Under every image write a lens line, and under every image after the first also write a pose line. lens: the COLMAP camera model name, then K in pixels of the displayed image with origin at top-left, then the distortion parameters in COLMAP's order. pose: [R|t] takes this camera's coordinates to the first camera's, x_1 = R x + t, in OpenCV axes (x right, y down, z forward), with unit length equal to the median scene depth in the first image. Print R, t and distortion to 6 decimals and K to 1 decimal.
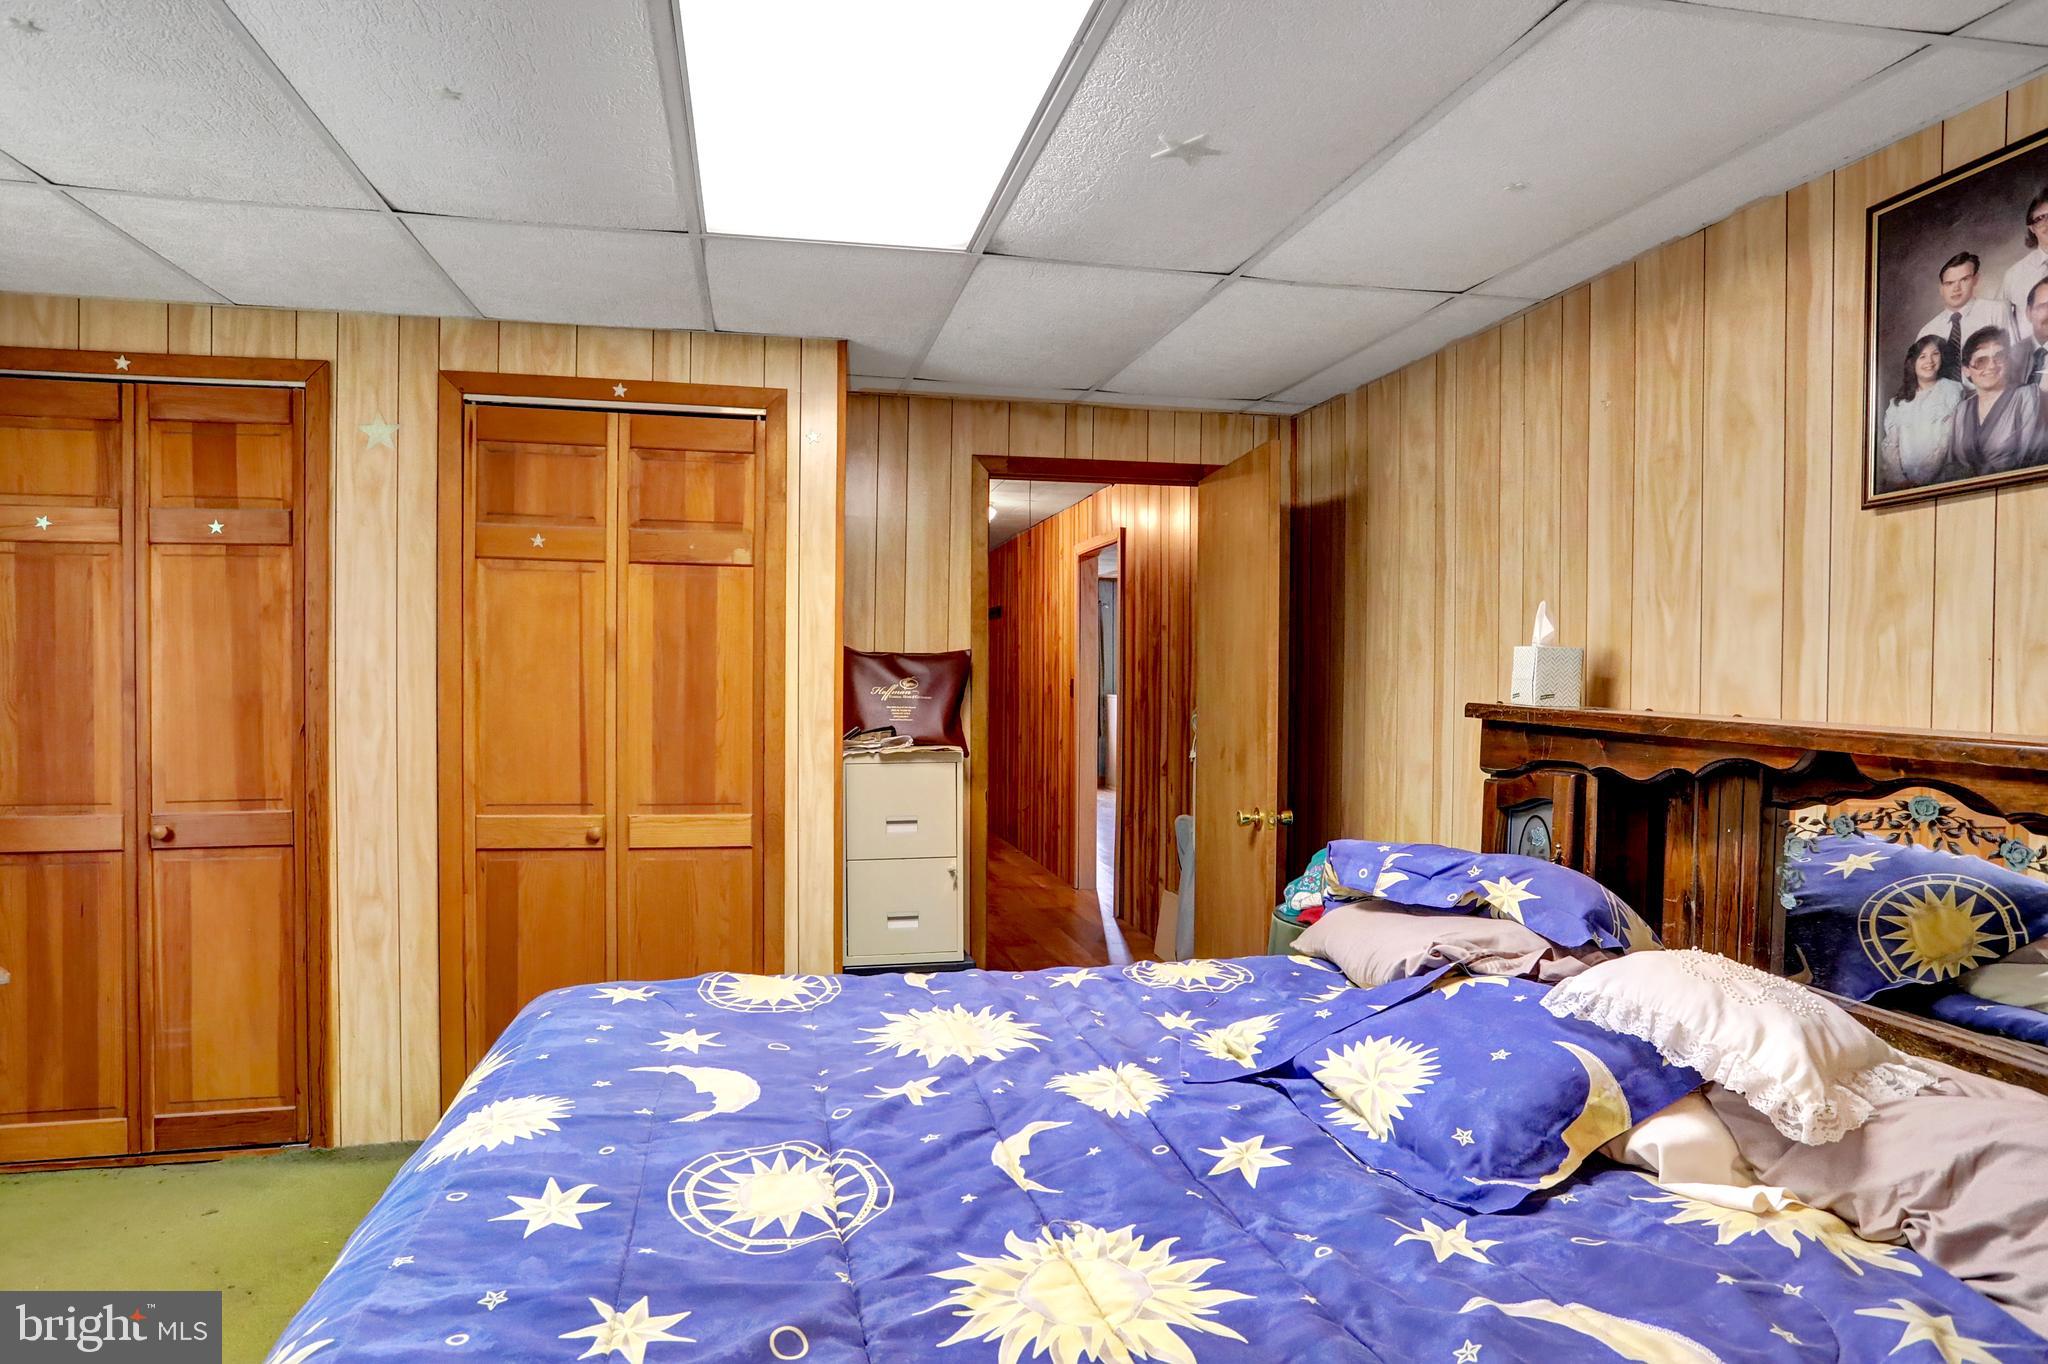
lens RADIAL K [[1192.9, 0, 1030.4], [0, 1192.9, 682.8], [0, 0, 1]] dist [-0.042508, 0.012915]
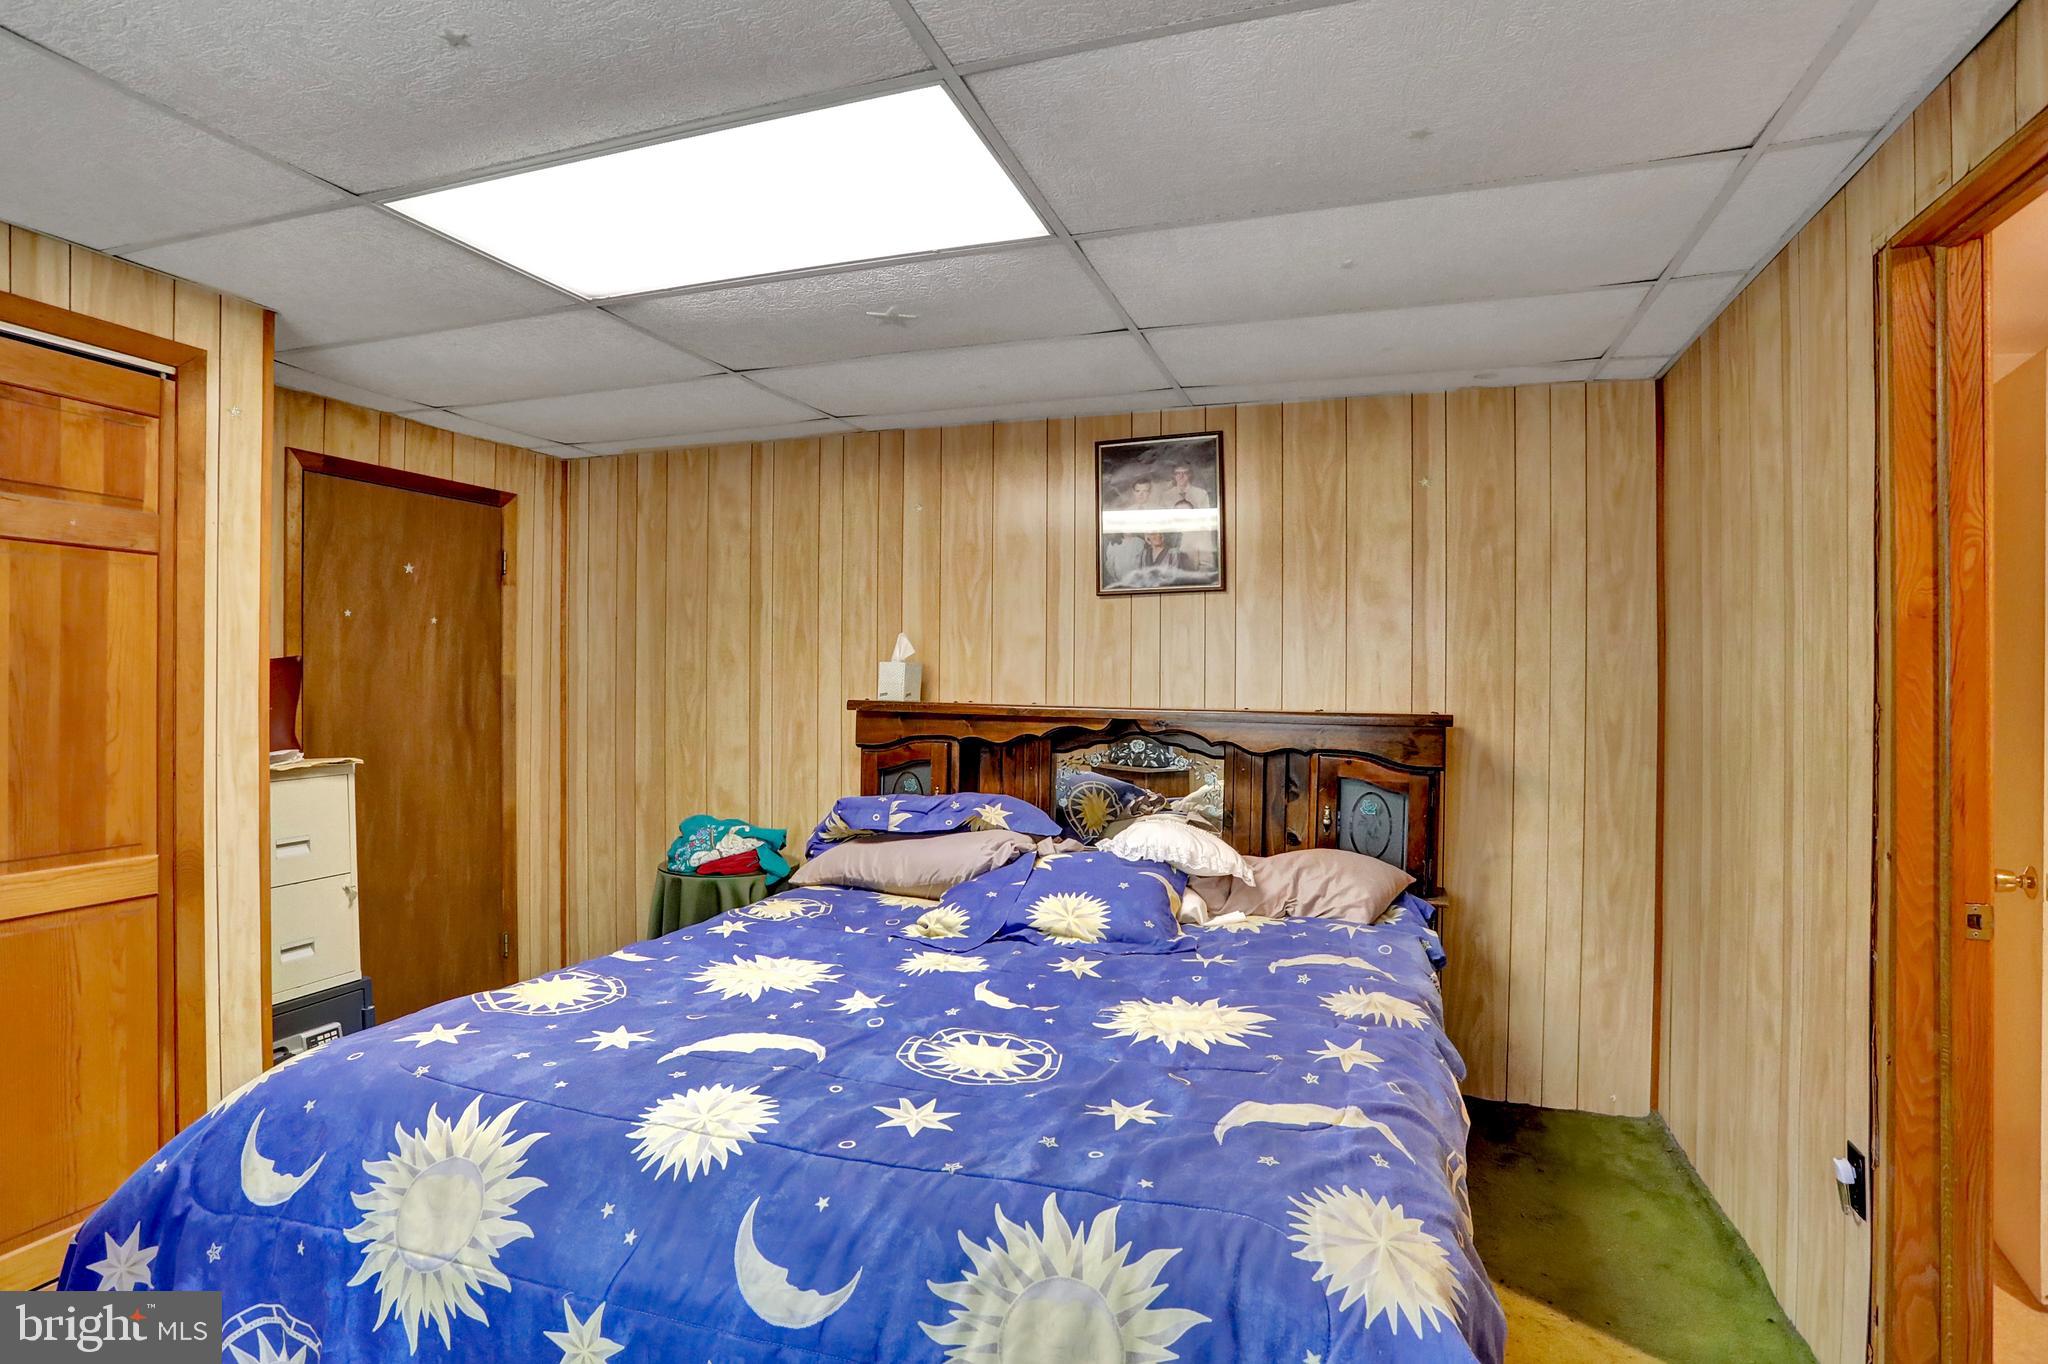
lens RADIAL K [[1011.7, 0, 1022.5], [0, 1011.7, 682.2], [0, 0, 1]] dist [-0.069281, 0.028485]
pose [[0.526518, -0.007603, 0.850130, -0.690556], [0.007352, 0.999963, 0.004390, -0.010943], [-0.850132, 0.003939, 0.526555, 0.188971]]
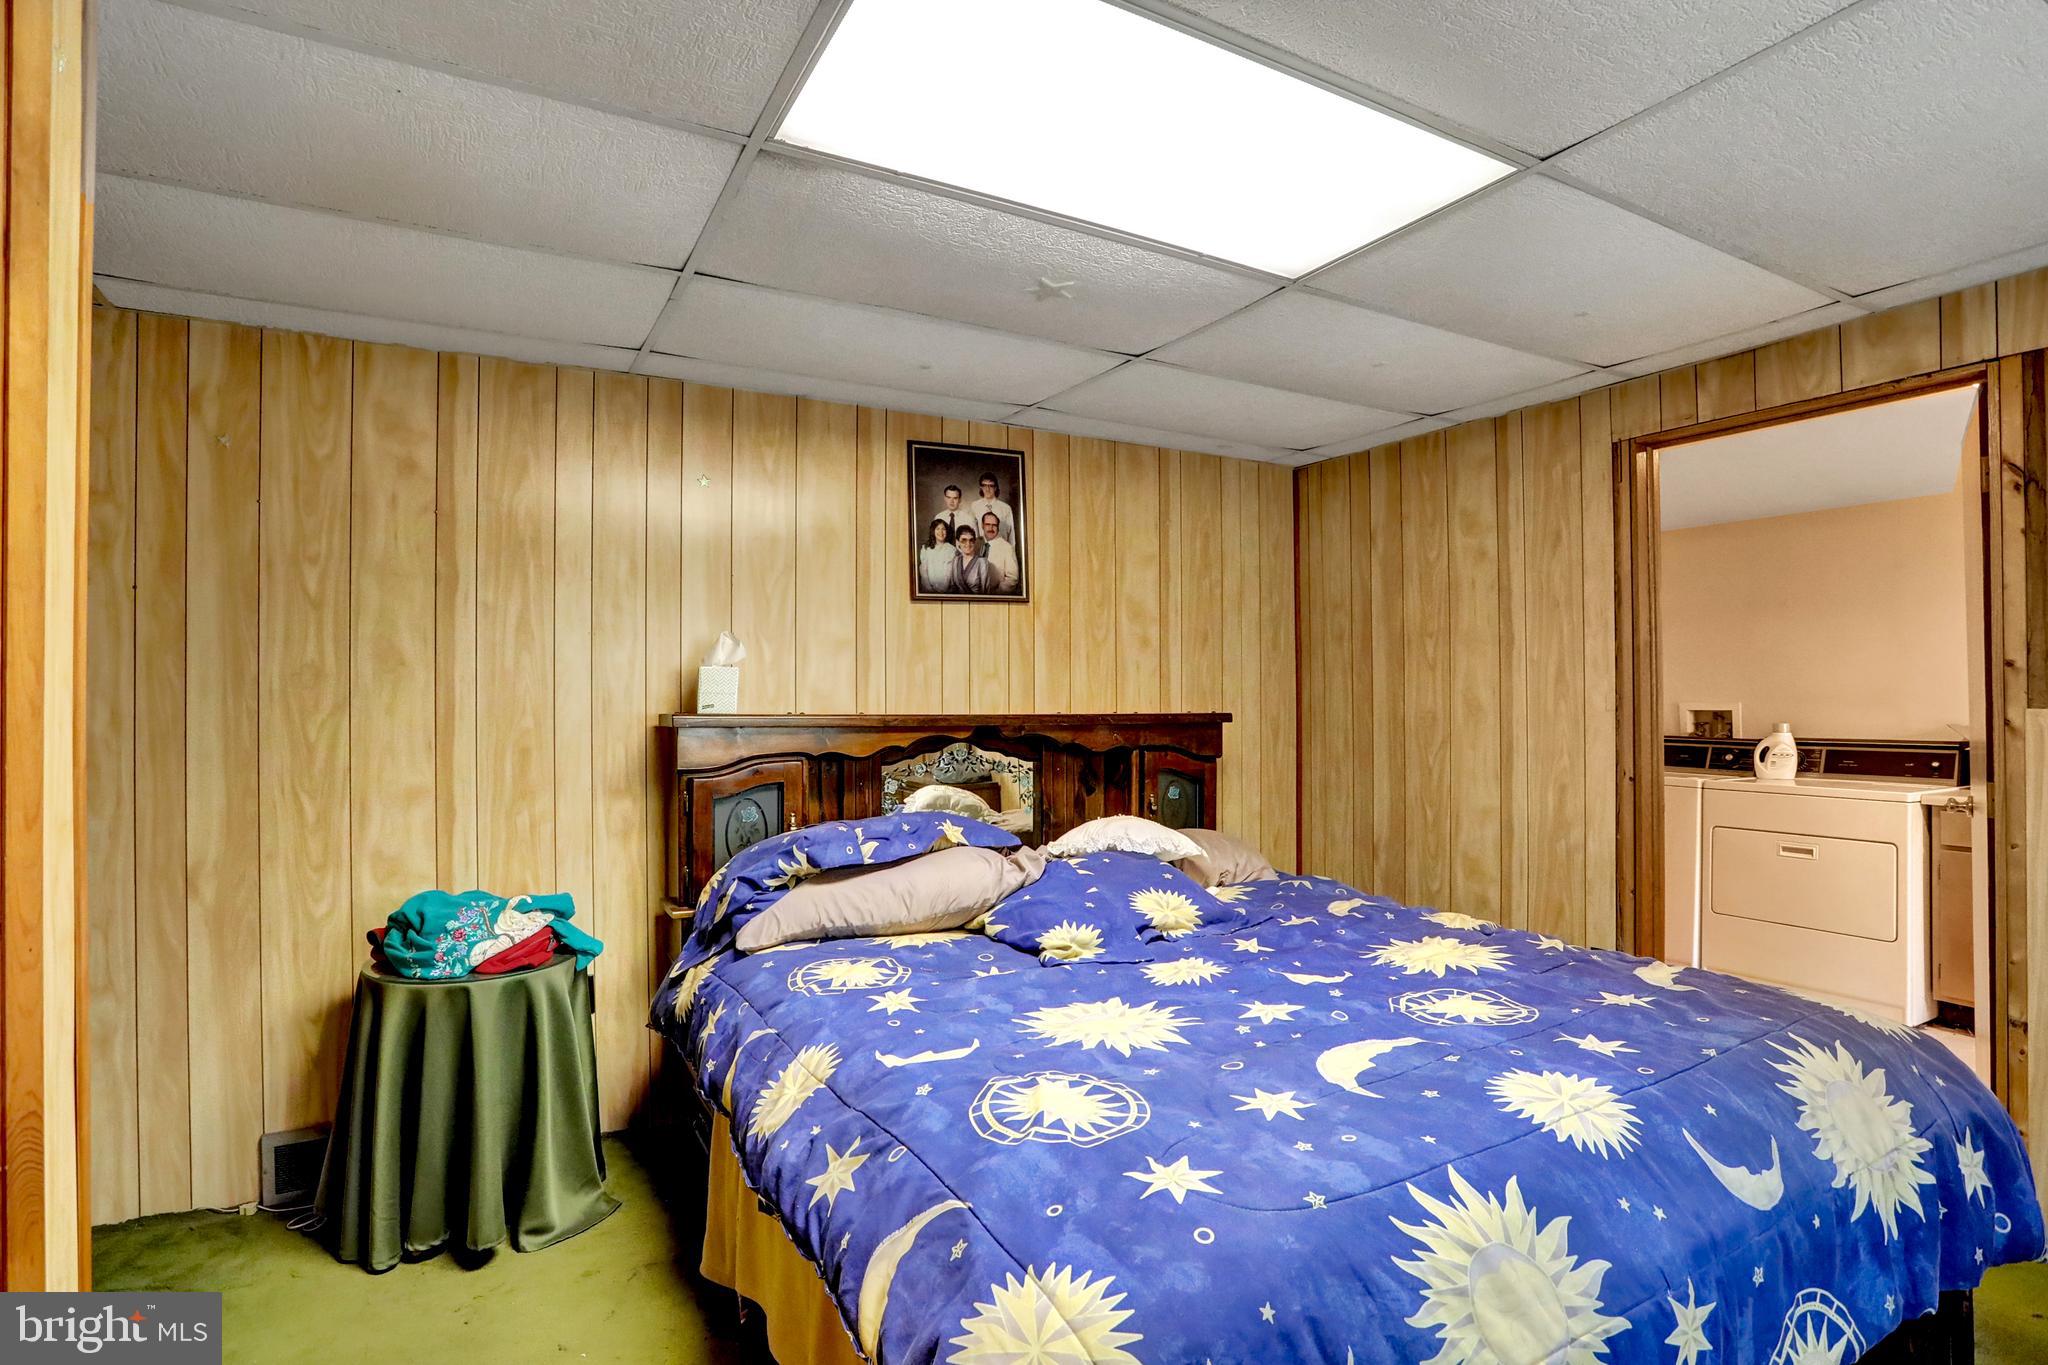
lens RADIAL K [[1011.7, 0, 1005.1], [0, 1011.7, 682.7], [0, 0, 1]] dist [-0.069281, 0.028485]
pose [[-0.264259, 0.000807, 0.964452, -0.783072], [0.011677, 0.999929, 0.002363, -0.015033], [-0.964381, 0.011886, -0.264249, 1.127029]]
